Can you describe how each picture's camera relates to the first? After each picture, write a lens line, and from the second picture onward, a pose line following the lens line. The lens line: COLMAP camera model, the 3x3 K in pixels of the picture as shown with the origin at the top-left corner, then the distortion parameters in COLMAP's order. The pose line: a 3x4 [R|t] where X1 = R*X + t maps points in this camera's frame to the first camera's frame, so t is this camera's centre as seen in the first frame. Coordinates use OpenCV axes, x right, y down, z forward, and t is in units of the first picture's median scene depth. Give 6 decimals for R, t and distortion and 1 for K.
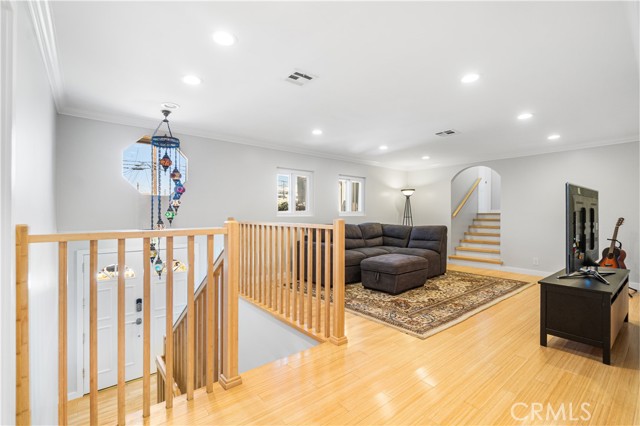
lens RADIAL K [[285.9, 0, 318.5], [0, 285.9, 216.0], [0, 0, 1]] dist [0.001516, 0.000114]
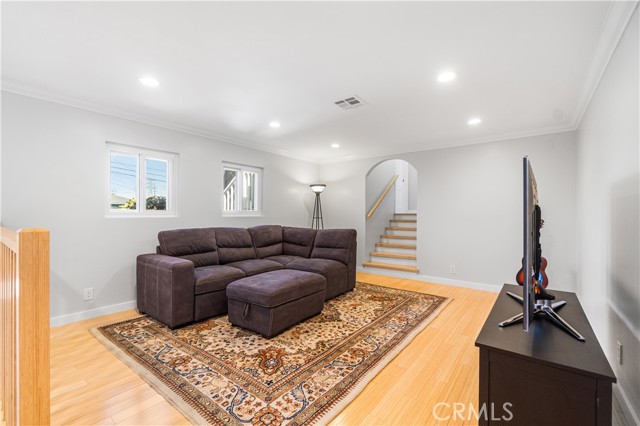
lens RADIAL K [[281.0, 0, 316.3], [0, 281.0, 217.3], [0, 0, 1]] dist [-0.000858, -0.000258]
pose [[0.976169, 0.000820, 0.217009, 0.164664], [-0.001997, 0.999984, 0.005204, -0.002768], [-0.217001, -0.005513, 0.976156, 0.250817]]
